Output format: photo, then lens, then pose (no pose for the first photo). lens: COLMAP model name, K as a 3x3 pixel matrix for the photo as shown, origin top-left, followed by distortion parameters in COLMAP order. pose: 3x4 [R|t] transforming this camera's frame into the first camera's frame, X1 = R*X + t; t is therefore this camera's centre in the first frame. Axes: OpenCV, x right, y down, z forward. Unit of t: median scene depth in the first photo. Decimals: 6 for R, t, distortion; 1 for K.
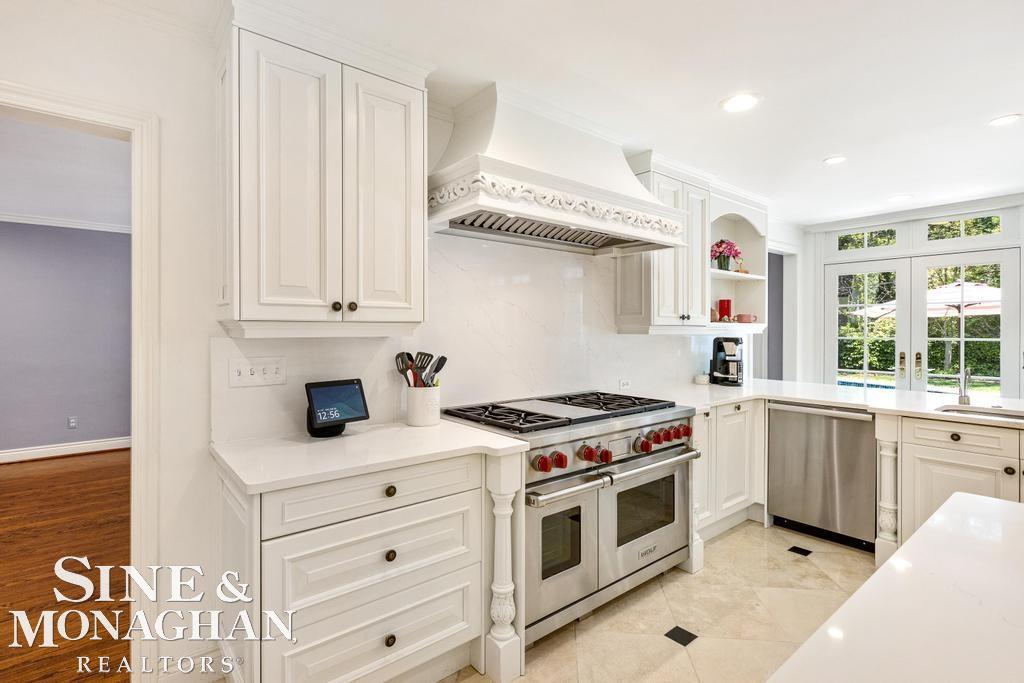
lens RADIAL K [[492.2, 0, 507.2], [0, 492.2, 327.4], [0, 0, 1]] dist [0.004108, -0.000289]
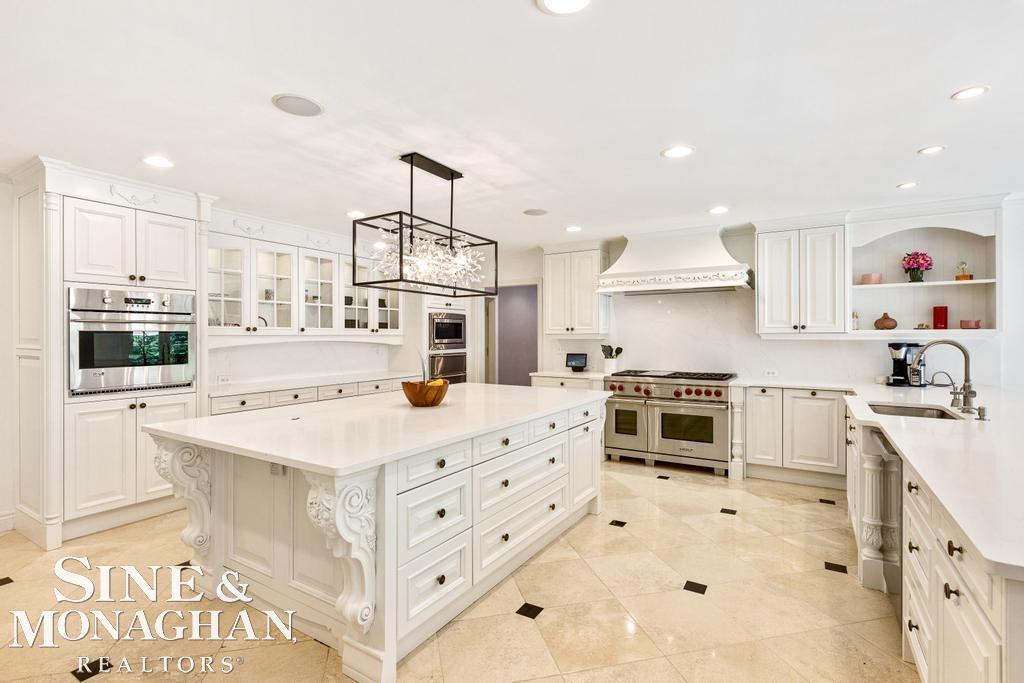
lens RADIAL K [[492.2, 0, 512.2], [0, 492.2, 342.0], [0, 0, 1]] dist [0.004108, -0.000289]
pose [[0.325271, 0.010272, -0.945565, 2.028845], [0.007077, 0.999887, 0.013297, -0.004787], [0.945594, -0.011017, 0.325161, -0.308029]]
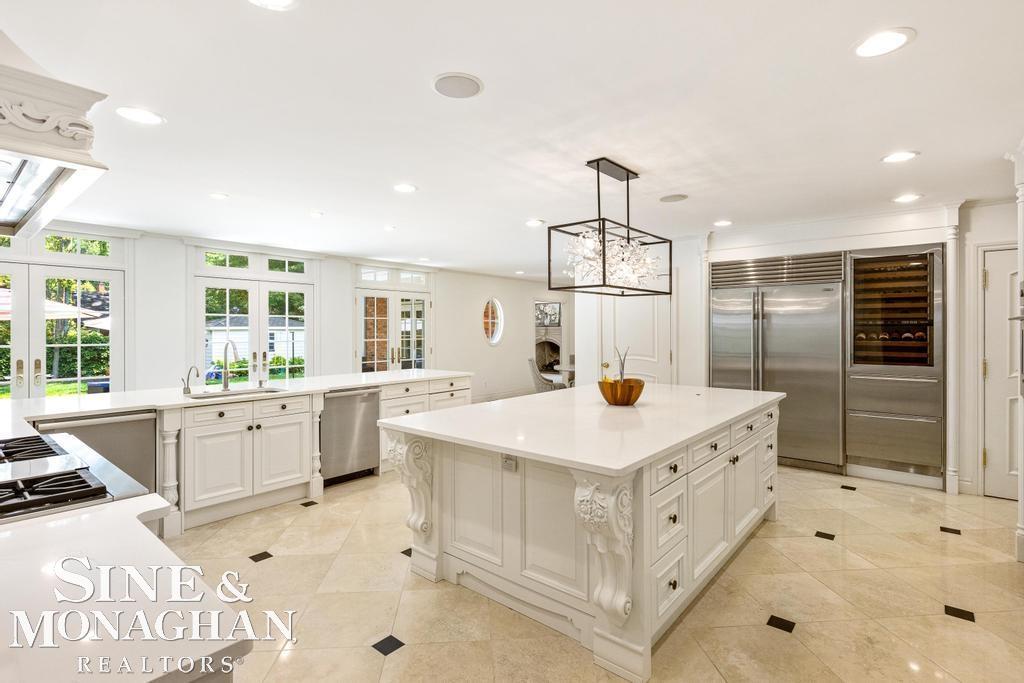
lens RADIAL K [[492.2, 0, 513.5], [0, 492.2, 331.9], [0, 0, 1]] dist [0.004108, -0.000289]
pose [[-0.195635, 0.003393, 0.980671, -0.685953], [-0.004360, 0.999981, -0.004330, -0.011724], [-0.980667, -0.005123, -0.195617, 0.491459]]
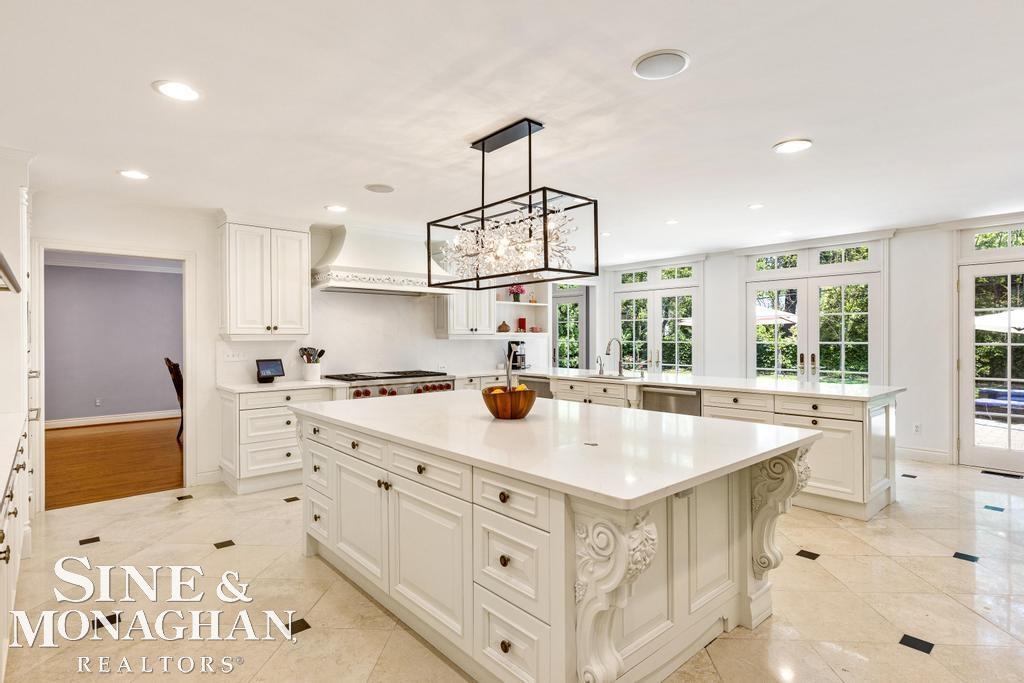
lens RADIAL K [[520.2, 0, 512.9], [0, 520.2, 339.6], [0, 0, 1]] dist [-0.005065, 0.000019]
pose [[0.998786, -0.002834, 0.049180, 0.589018], [0.002224, 0.999920, 0.012444, -0.011726], [-0.049211, -0.012320, 0.998712, -1.309100]]
